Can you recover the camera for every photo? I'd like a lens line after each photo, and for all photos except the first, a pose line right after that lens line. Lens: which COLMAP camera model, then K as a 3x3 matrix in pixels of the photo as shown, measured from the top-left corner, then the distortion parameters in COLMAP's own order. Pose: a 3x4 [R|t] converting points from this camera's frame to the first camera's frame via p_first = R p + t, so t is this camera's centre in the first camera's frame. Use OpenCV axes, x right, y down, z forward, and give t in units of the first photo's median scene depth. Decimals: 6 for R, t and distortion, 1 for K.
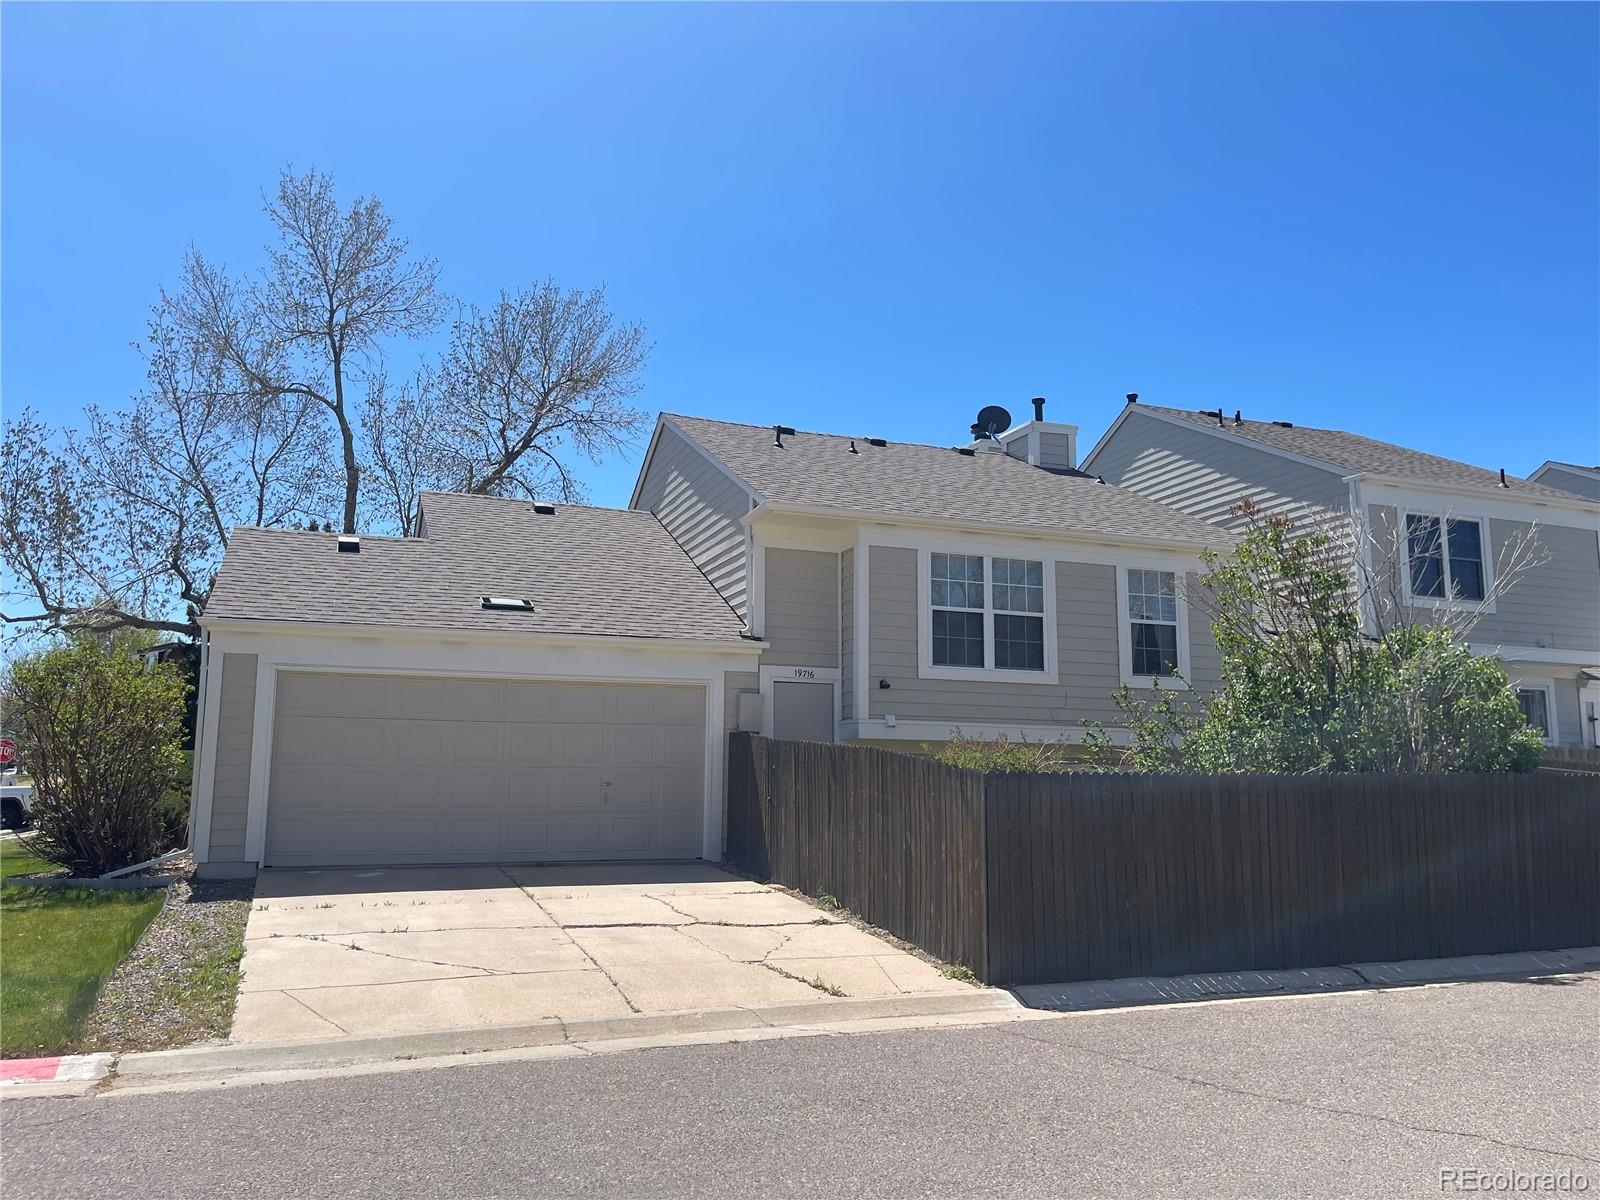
lens RADIAL K [[1169.5, 0, 800.4], [0, 1169.5, 607.9], [0, 0, 1]] dist [0.023718, -0.006658]
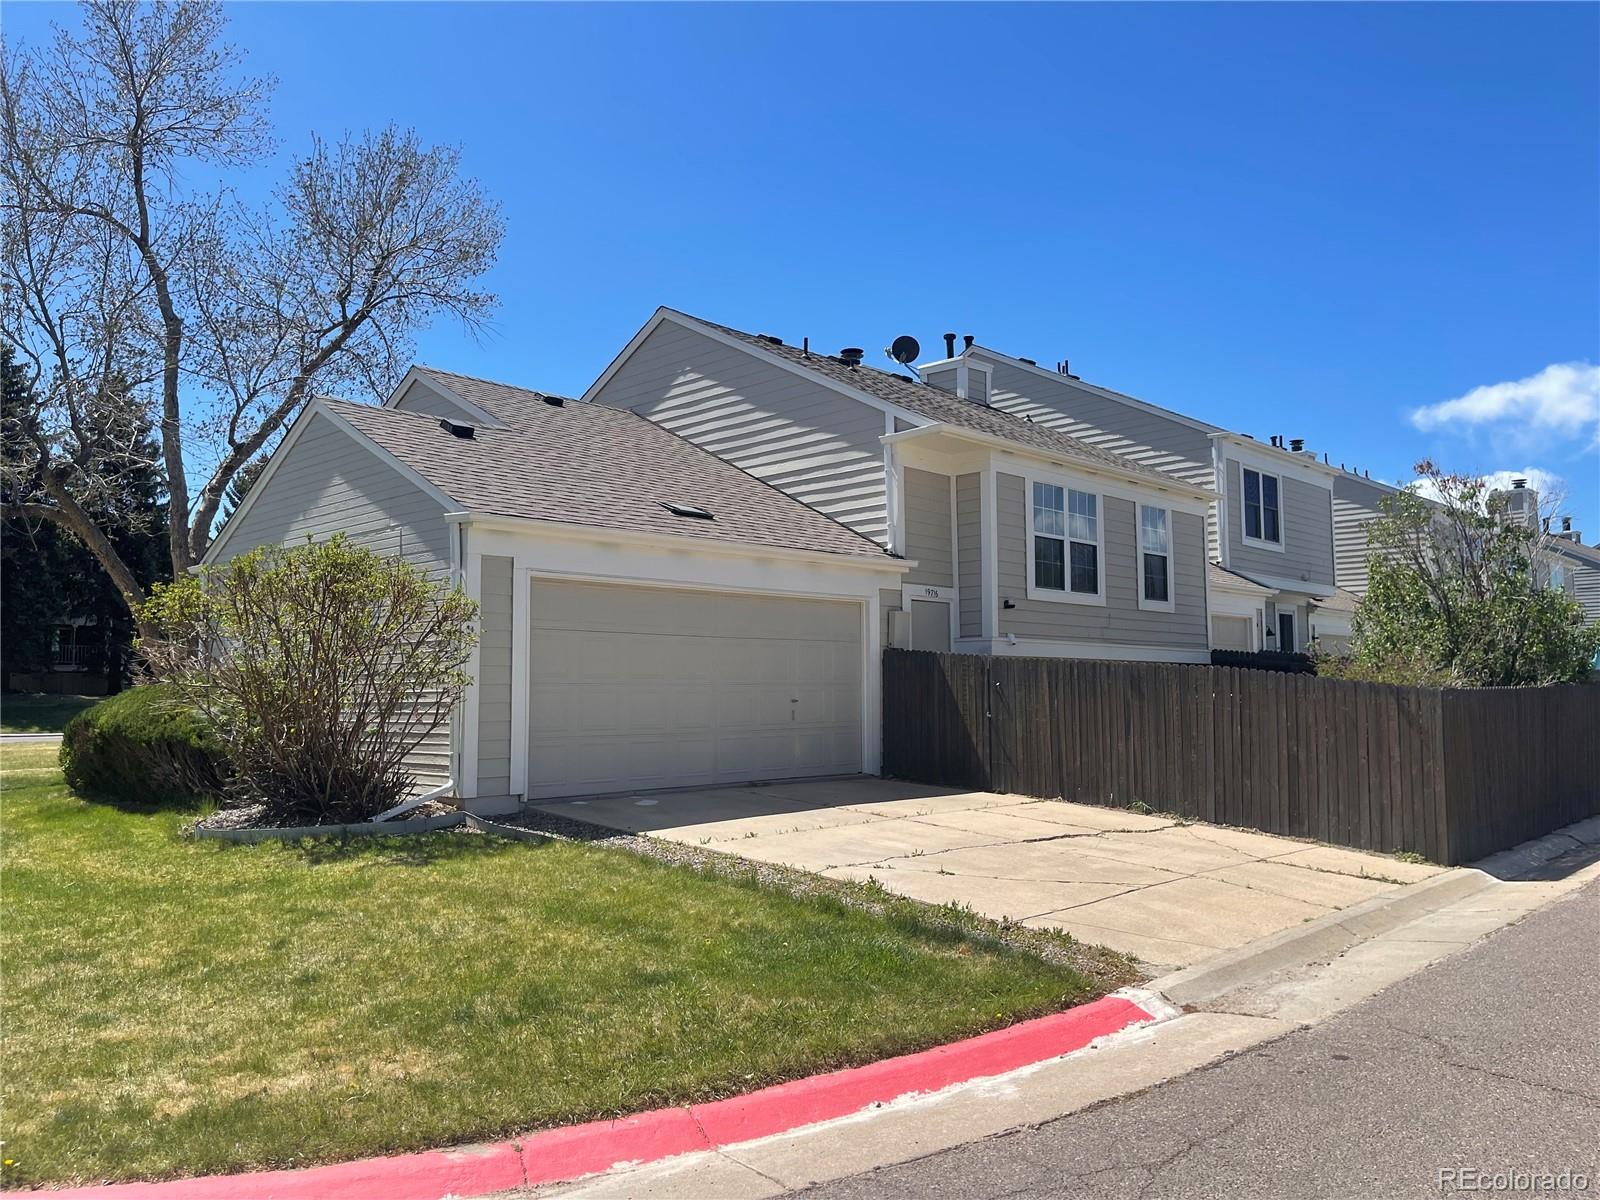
lens RADIAL K [[1169.5, 0, 802.8], [0, 1169.5, 593.1], [0, 0, 1]] dist [0.023718, -0.006658]
pose [[0.914463, 0.023831, 0.403966, -0.513331], [-0.049720, 0.997318, 0.053718, 0.007128], [-0.401602, -0.069209, 0.913195, 0.105057]]
